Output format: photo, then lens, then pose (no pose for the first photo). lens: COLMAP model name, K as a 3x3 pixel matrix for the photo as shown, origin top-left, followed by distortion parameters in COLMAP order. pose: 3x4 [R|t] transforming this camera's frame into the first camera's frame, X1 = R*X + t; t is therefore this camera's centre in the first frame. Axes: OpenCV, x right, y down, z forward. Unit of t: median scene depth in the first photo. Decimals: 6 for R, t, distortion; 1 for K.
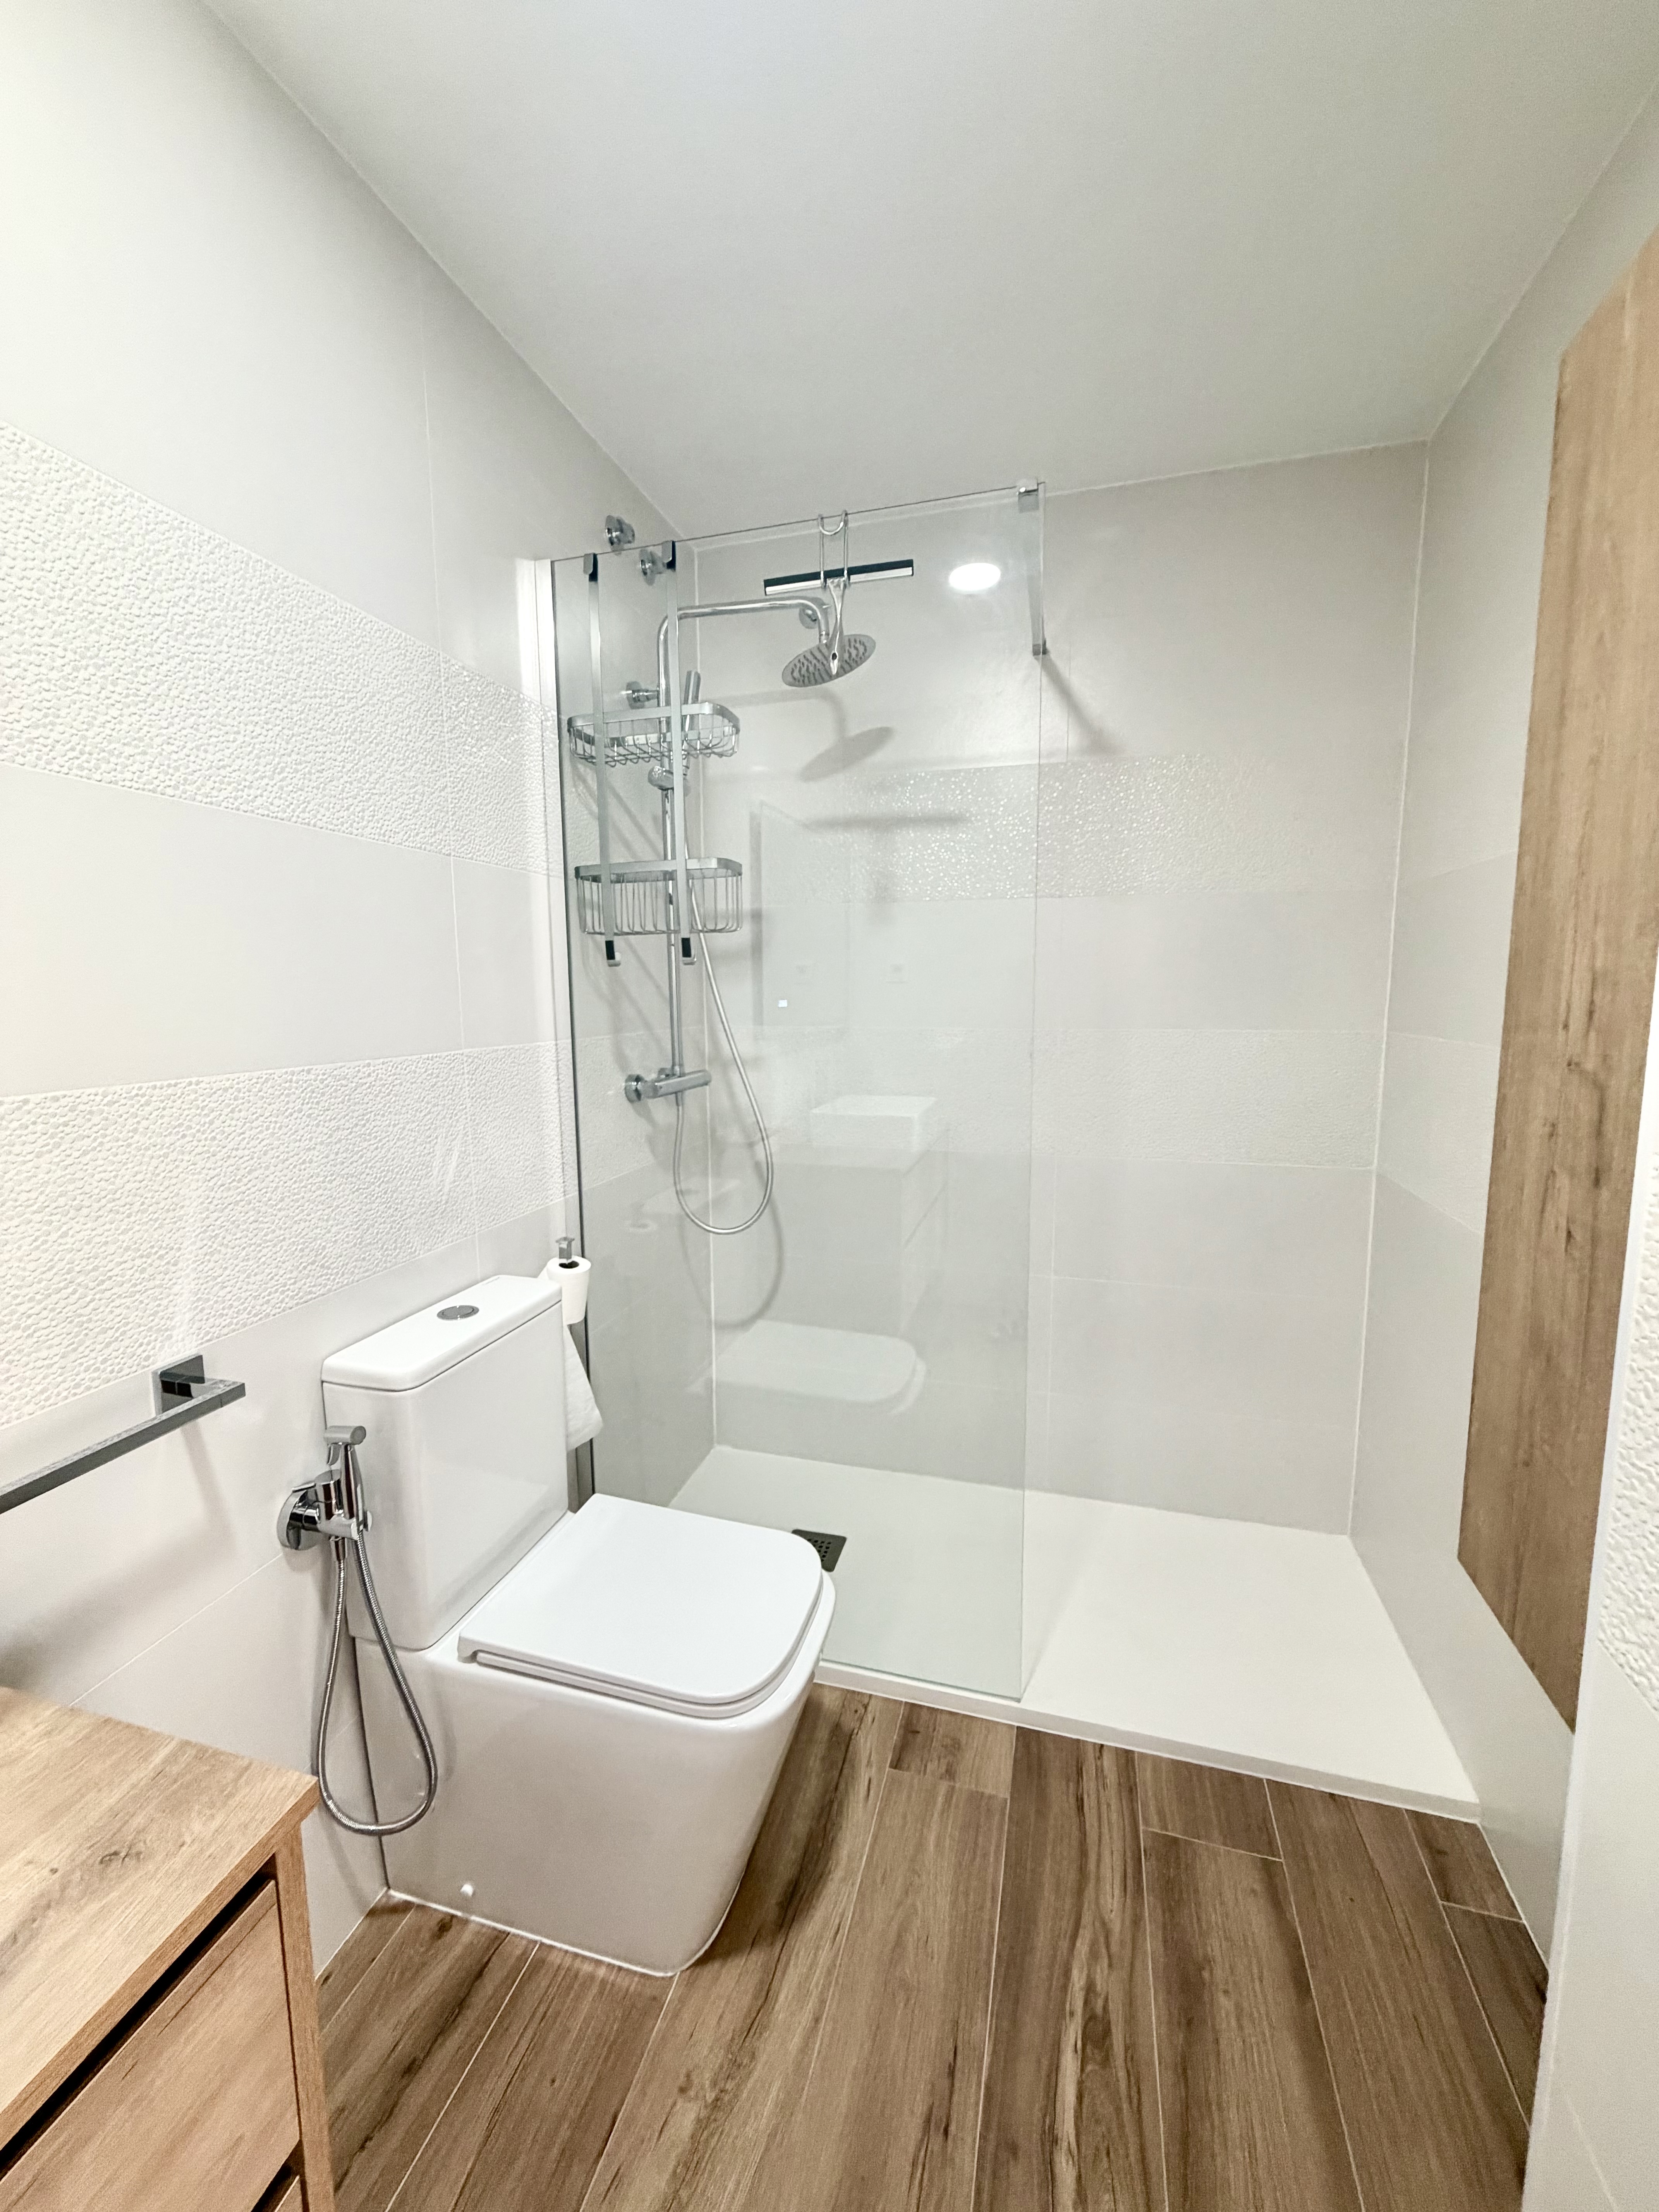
lens RADIAL K [[879.7, 0, 826.2], [0, 879.7, 1102.5], [0, 0, 1]] dist [0.000311, 0.000467]
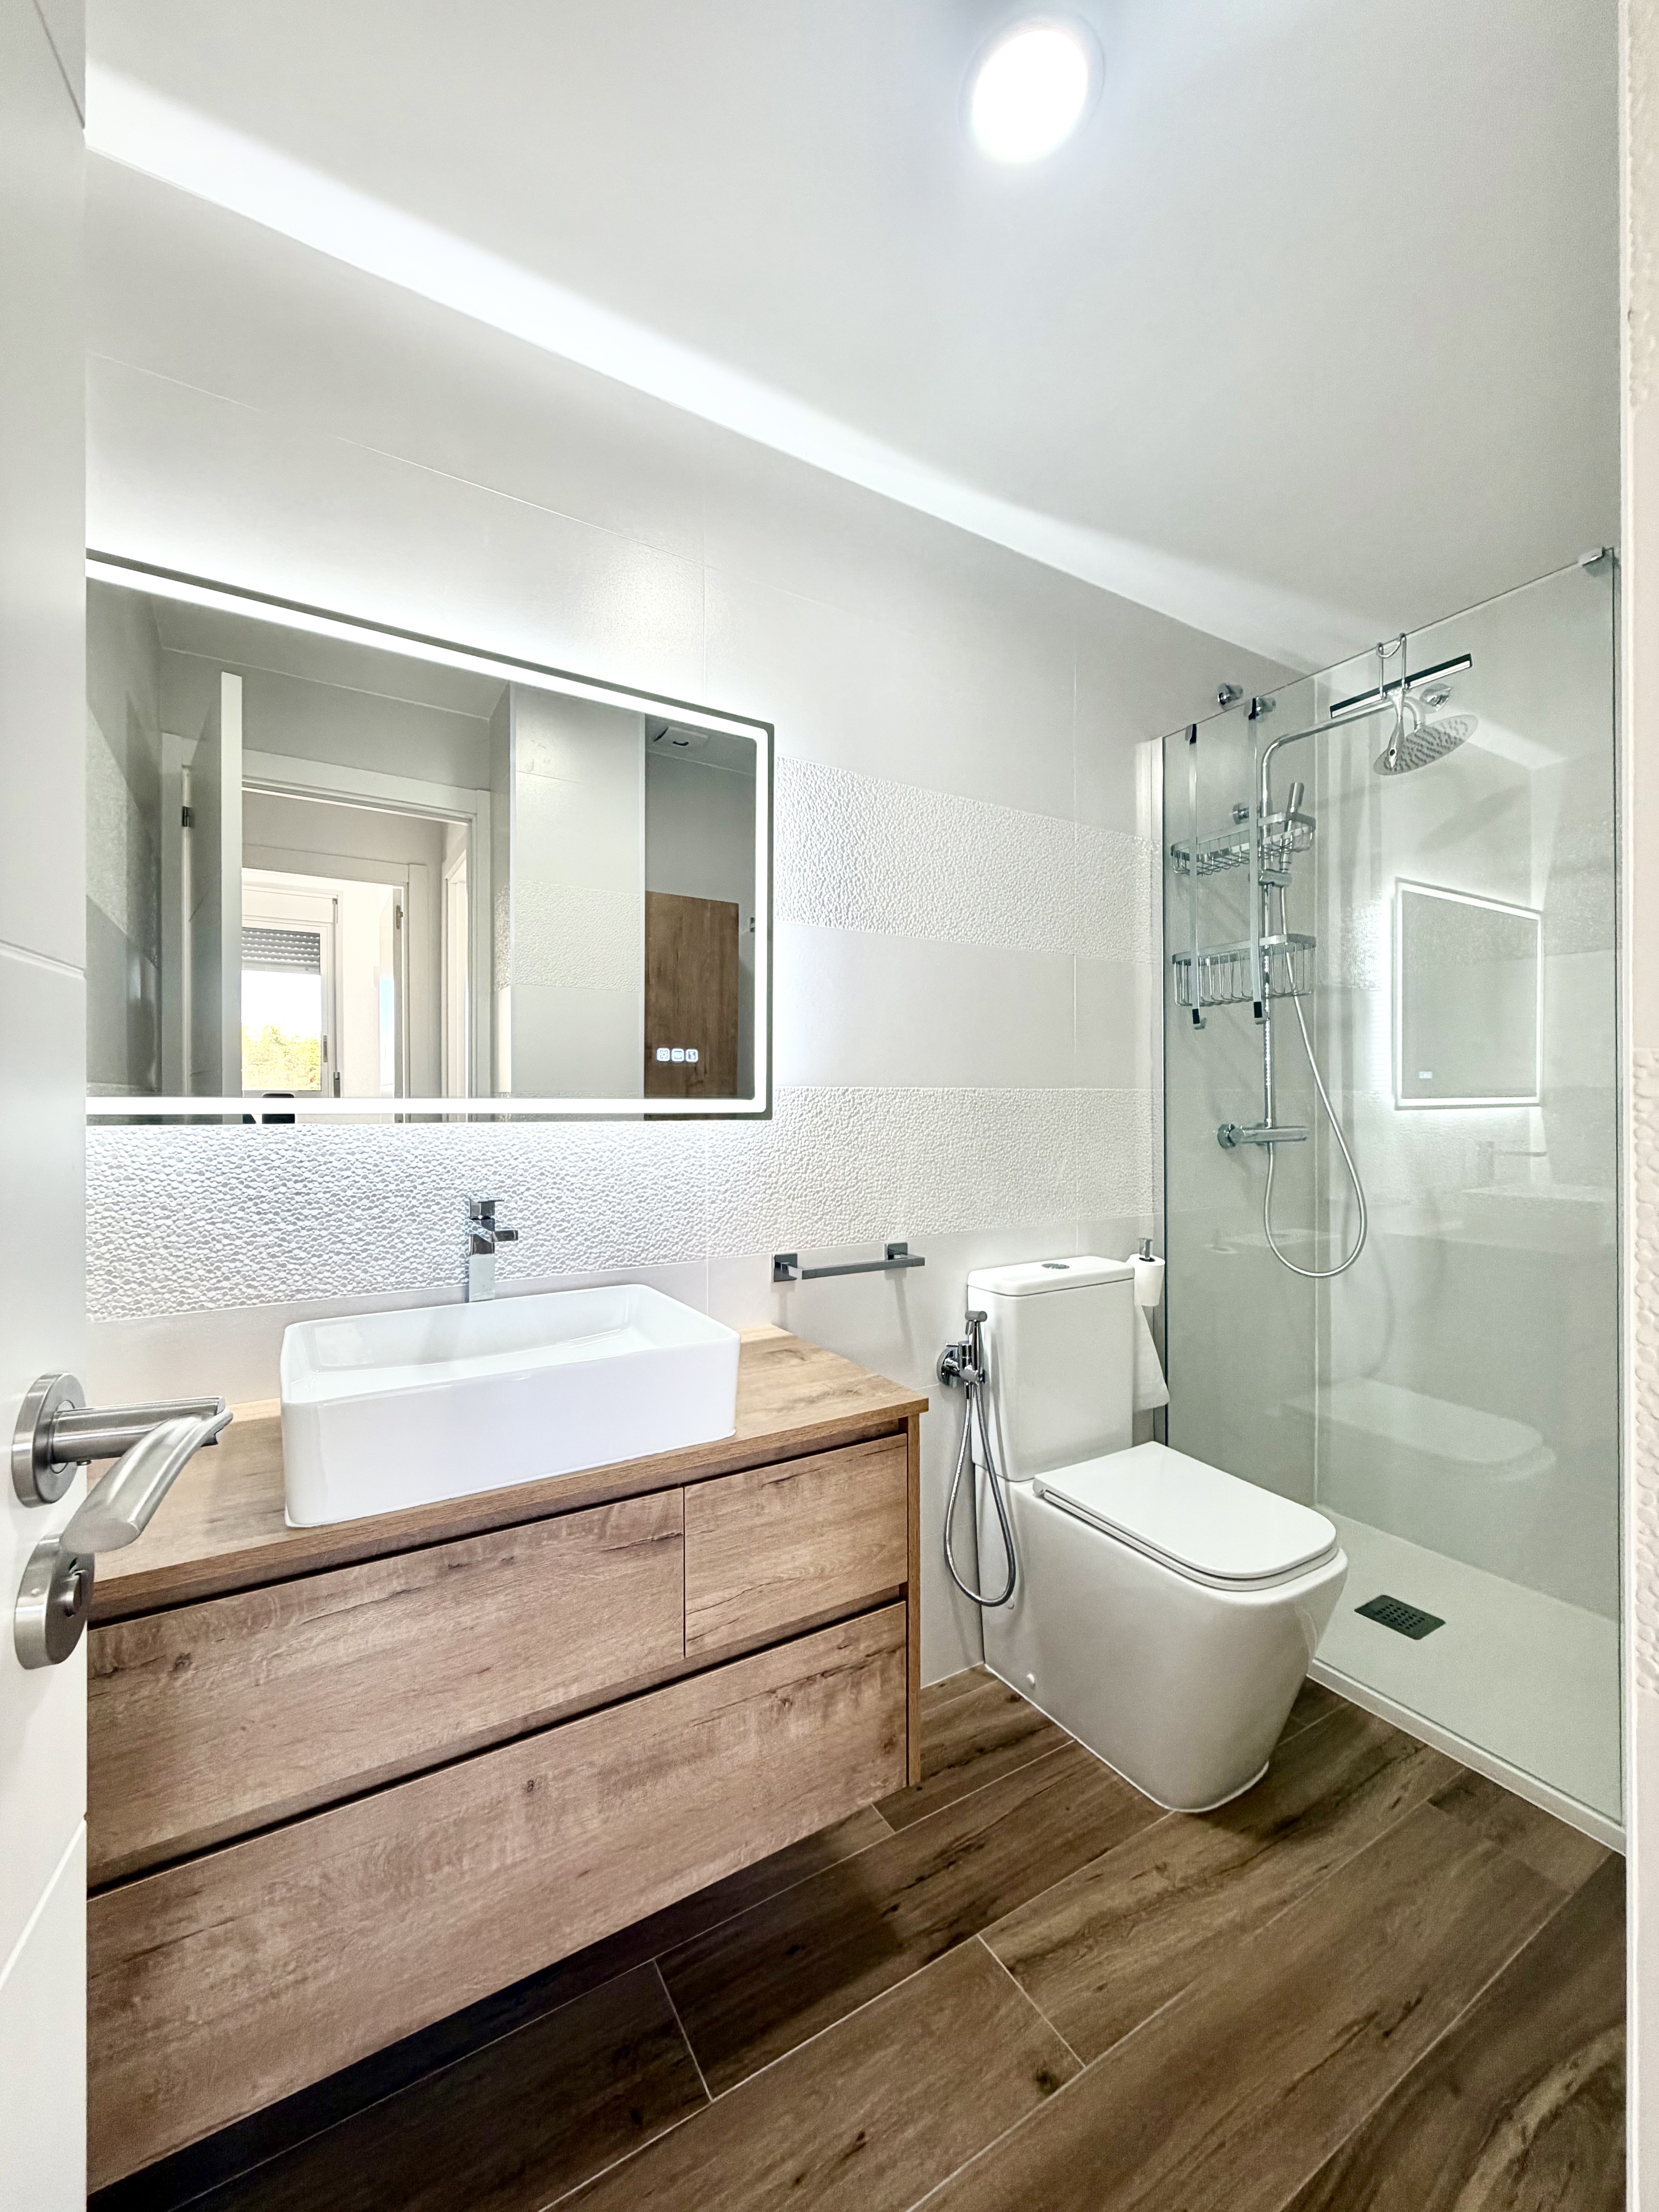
lens RADIAL K [[879.7, 0, 826.2], [0, 879.7, 1102.5], [0, 0, 1]] dist [0.000311, 0.000467]
pose [[0.728903, 0.004319, -0.684603, 0.321473], [-0.088009, 0.992274, -0.087445, 0.146622], [0.678936, 0.123990, 0.723652, -0.358725]]
